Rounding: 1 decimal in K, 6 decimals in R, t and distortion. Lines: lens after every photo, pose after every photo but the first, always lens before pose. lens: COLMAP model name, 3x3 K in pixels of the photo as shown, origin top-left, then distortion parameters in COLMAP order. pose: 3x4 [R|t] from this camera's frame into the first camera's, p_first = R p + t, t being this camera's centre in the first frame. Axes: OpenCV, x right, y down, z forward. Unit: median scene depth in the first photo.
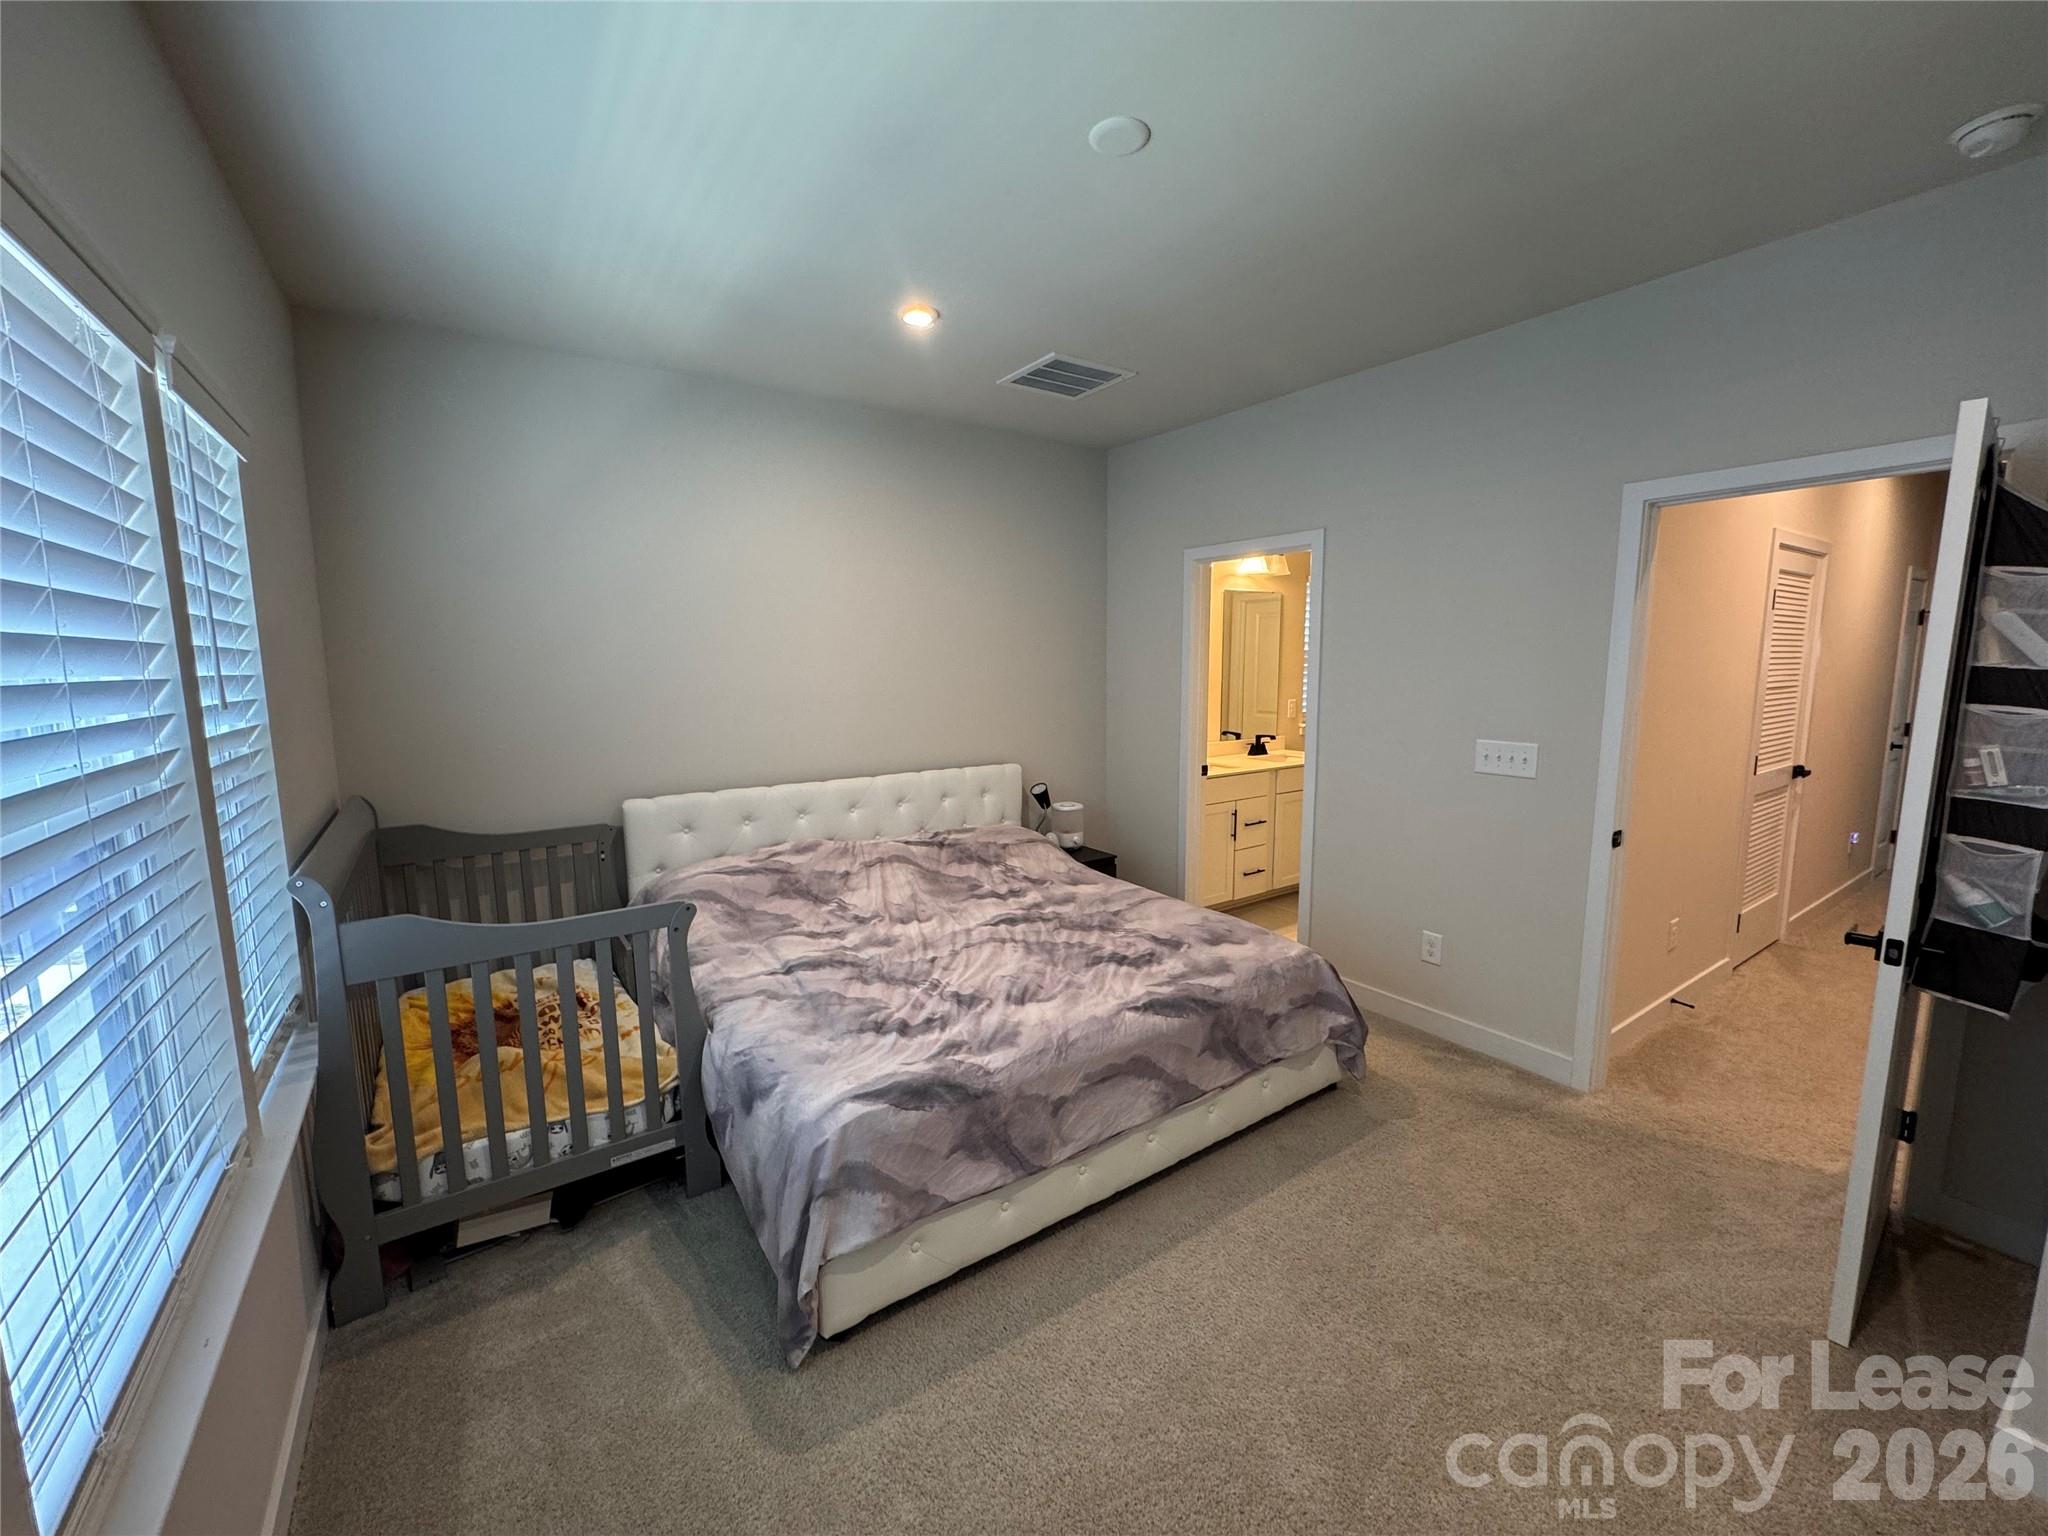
lens RADIAL K [[817.5, 0, 1030.5], [0, 817.5, 768.7], [0, 0, 1]] dist [-0.003188, 0.000673]
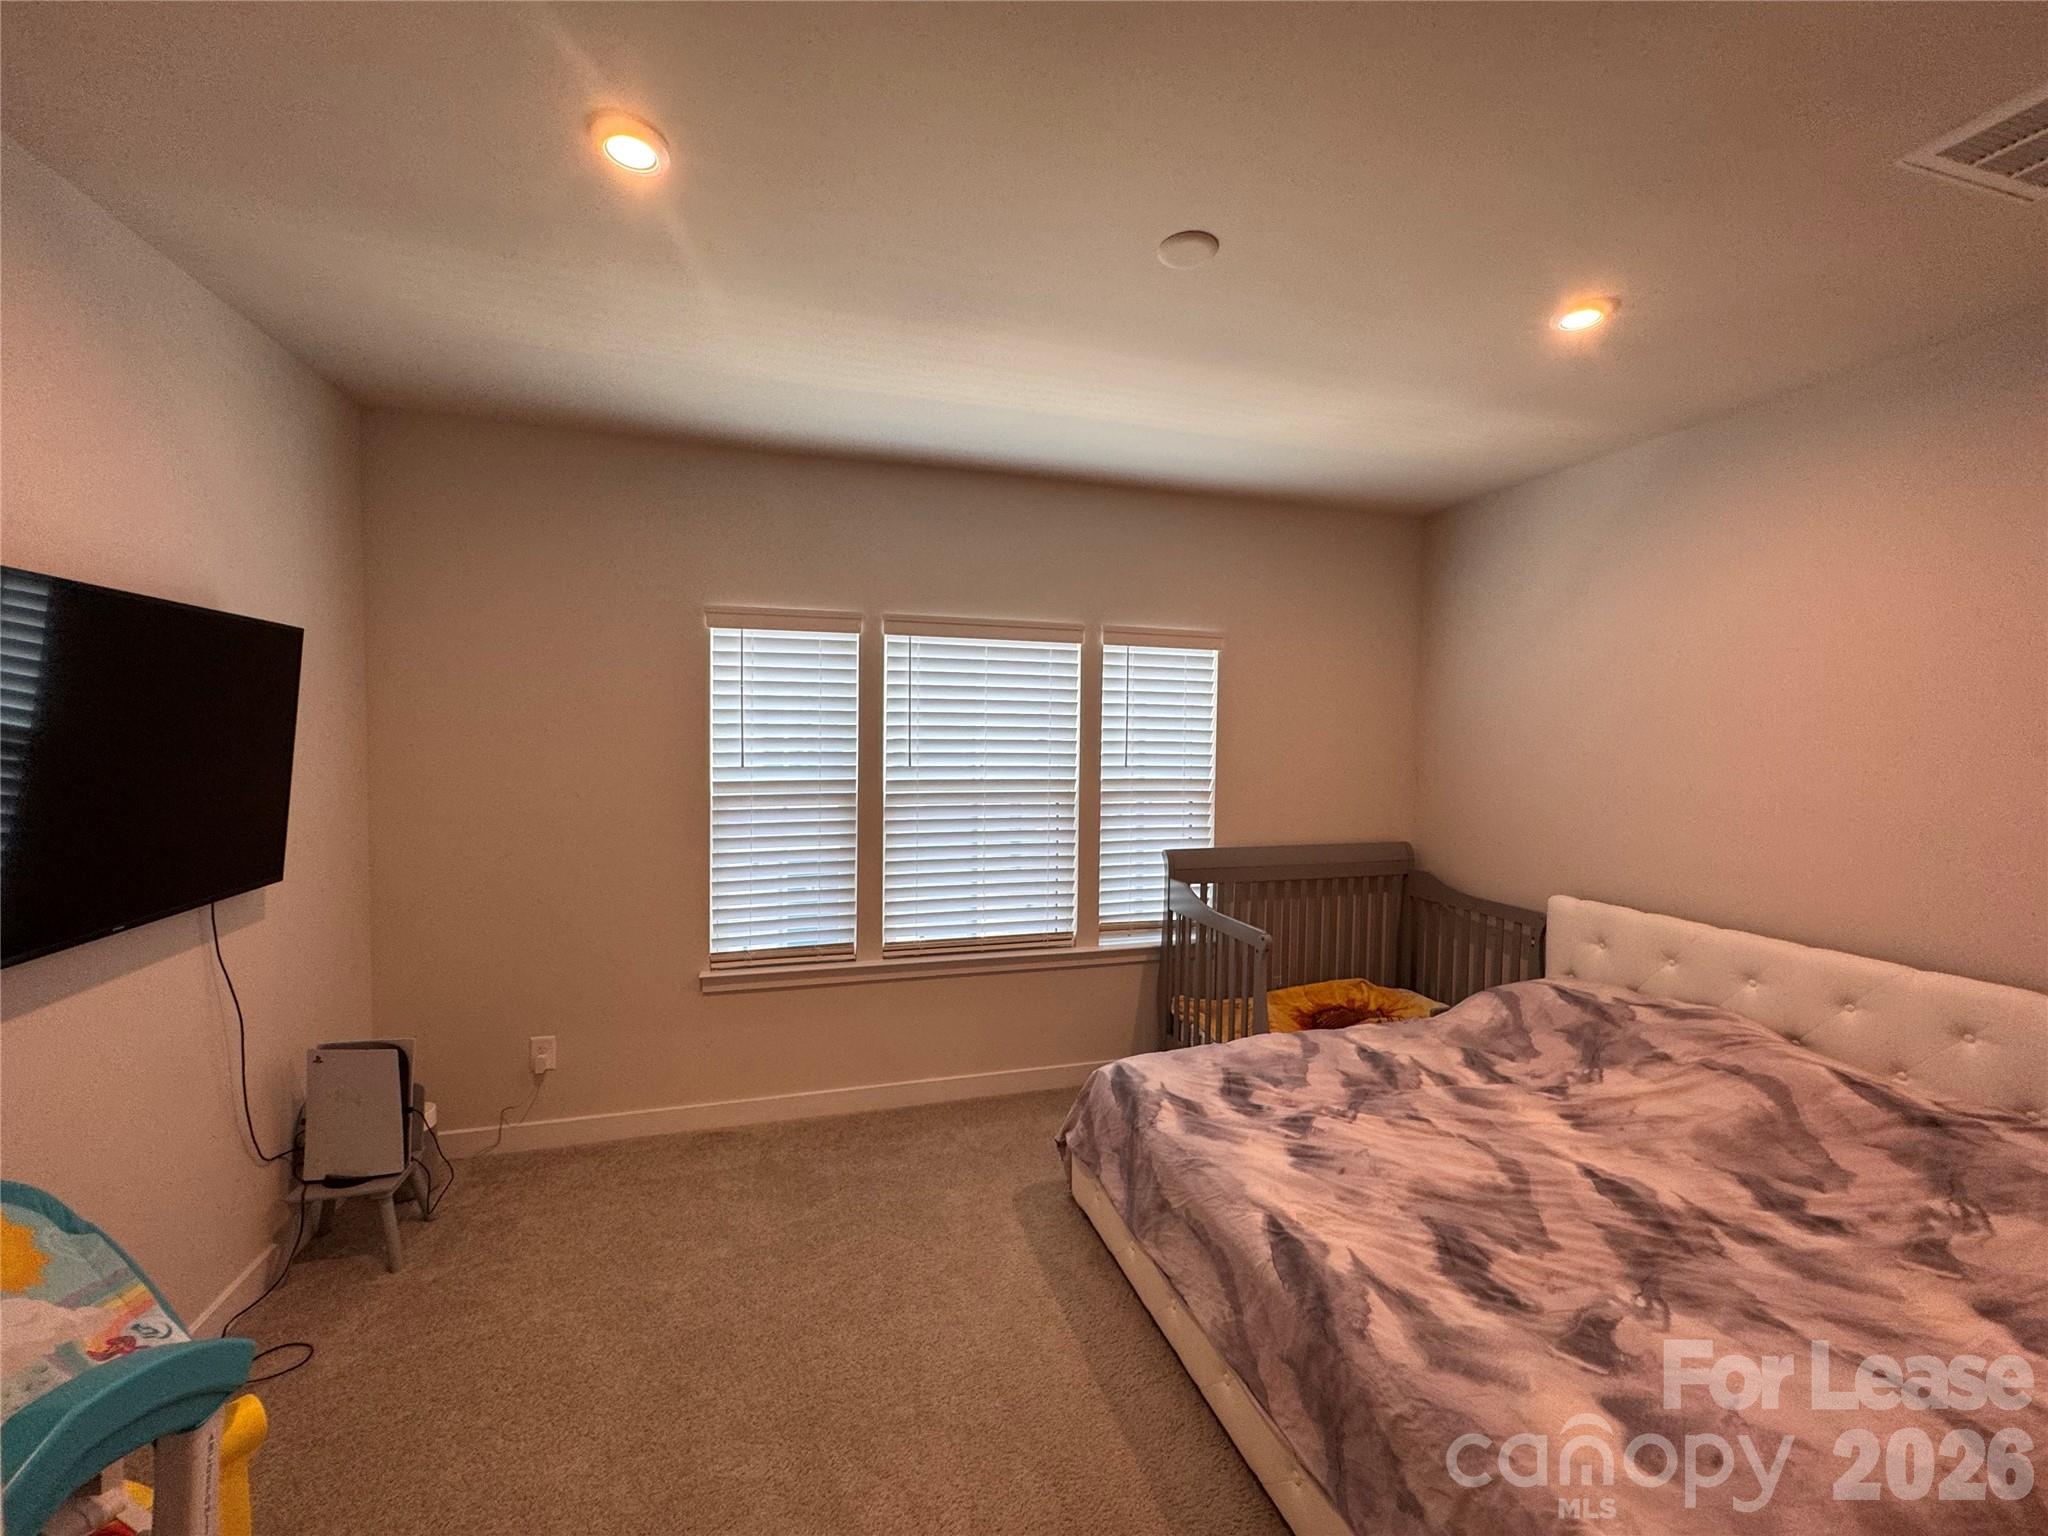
lens RADIAL K [[817.5, 0, 1026.9], [0, 817.5, 768.8], [0, 0, 1]] dist [-0.003188, 0.000673]
pose [[-0.303252, 0.045200, -0.951838, 0.721423], [-0.137422, 0.986358, 0.090621, -0.128239], [0.942949, 0.158285, -0.292904, 0.752095]]
